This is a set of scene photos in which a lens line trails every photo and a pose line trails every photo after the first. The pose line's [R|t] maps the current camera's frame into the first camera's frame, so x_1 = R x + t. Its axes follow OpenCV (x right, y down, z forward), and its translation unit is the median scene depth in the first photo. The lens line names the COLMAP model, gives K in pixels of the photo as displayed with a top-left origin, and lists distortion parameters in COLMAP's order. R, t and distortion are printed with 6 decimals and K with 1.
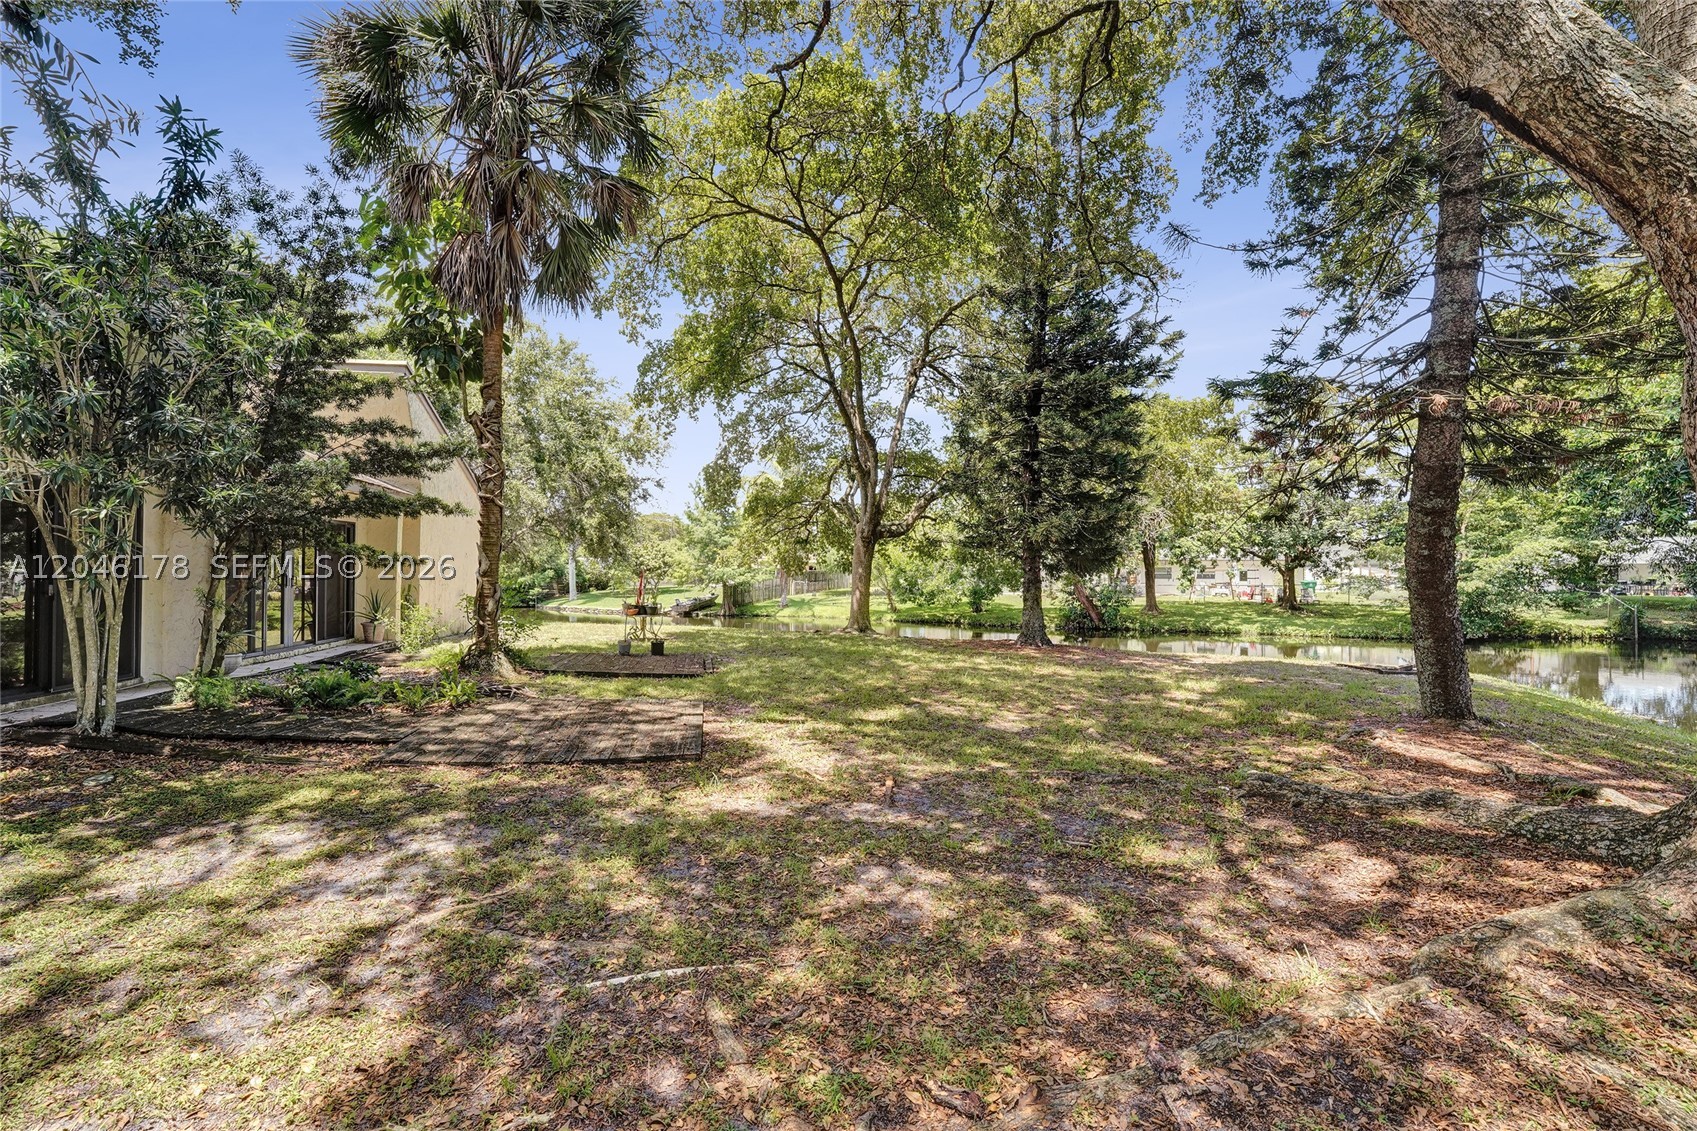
lens RADIAL K [[702.6, 0, 845.1], [0, 702.6, 566.9], [0, 0, 1]] dist [0.000454, 0.000145]
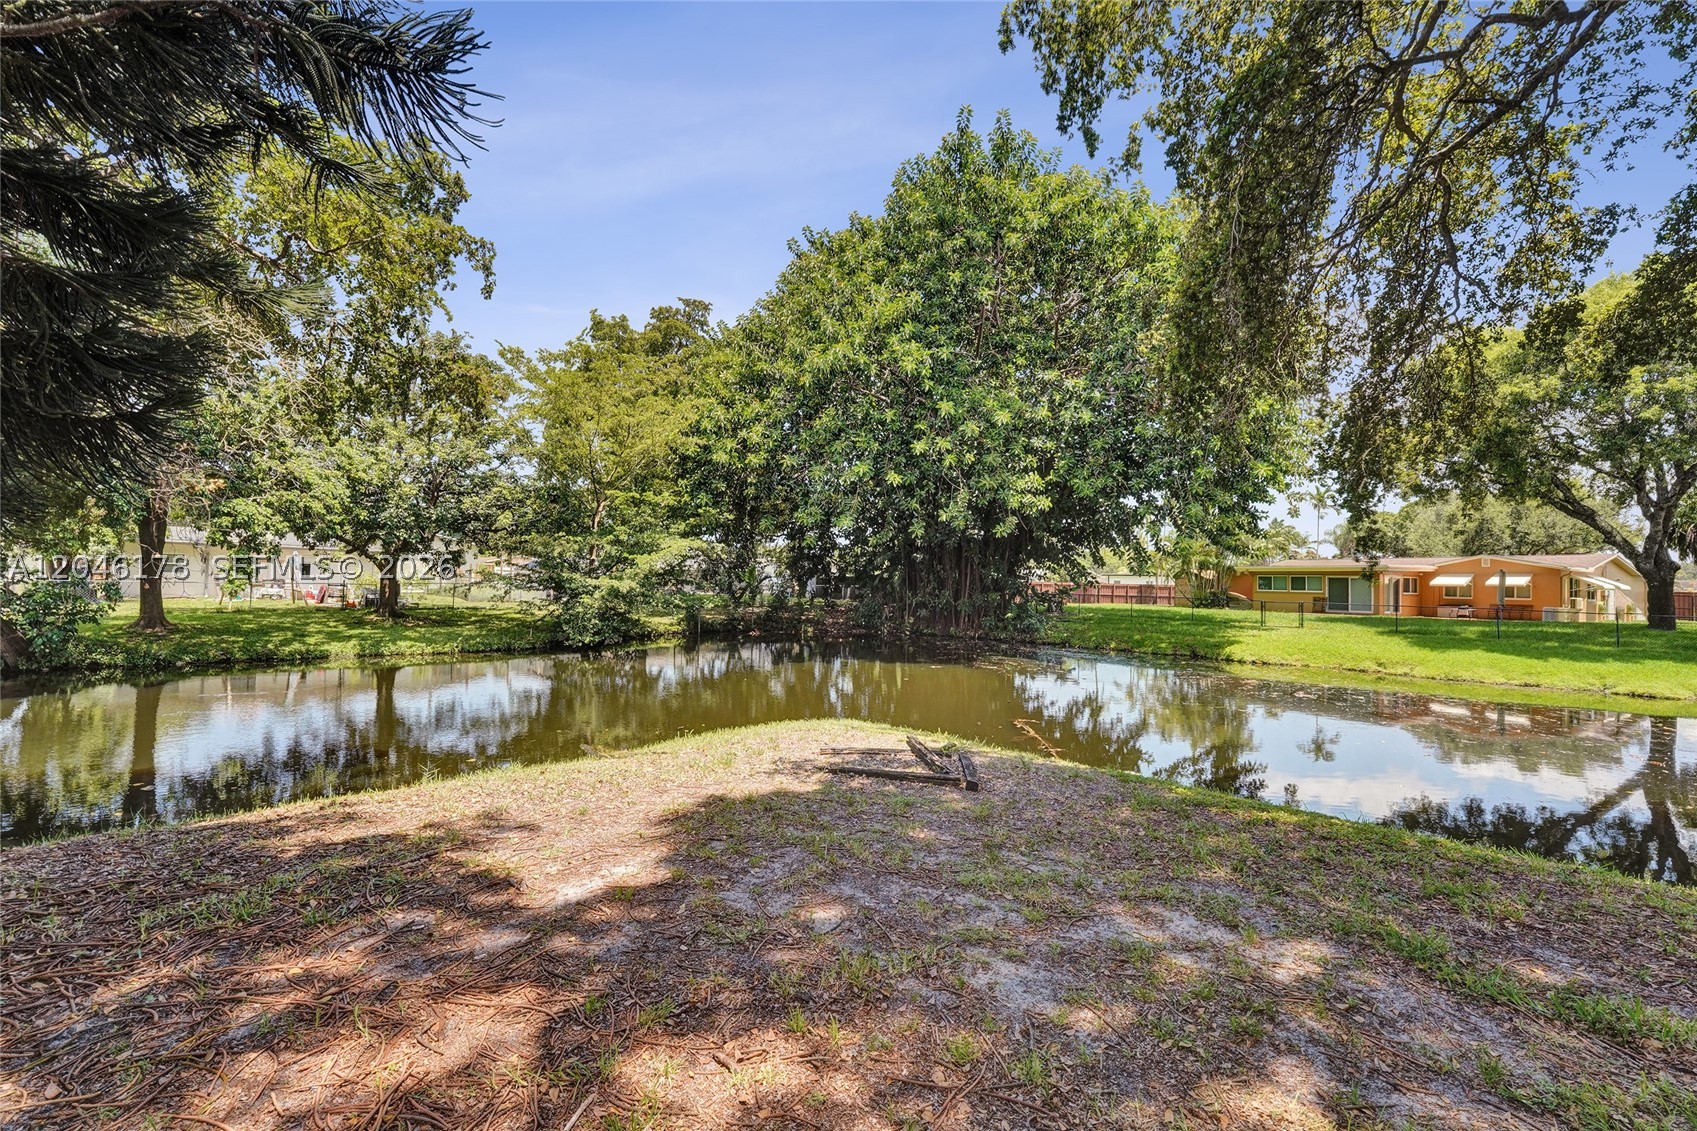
lens RADIAL K [[702.6, 0, 843.7], [0, 702.6, 571.5], [0, 0, 1]] dist [0.000454, 0.000145]
pose [[0.369715, 0.022571, 0.928871, 0.120109], [-0.029868, 0.999477, -0.012399, 0.007552], [-0.928665, -0.023159, 0.370195, 0.288839]]
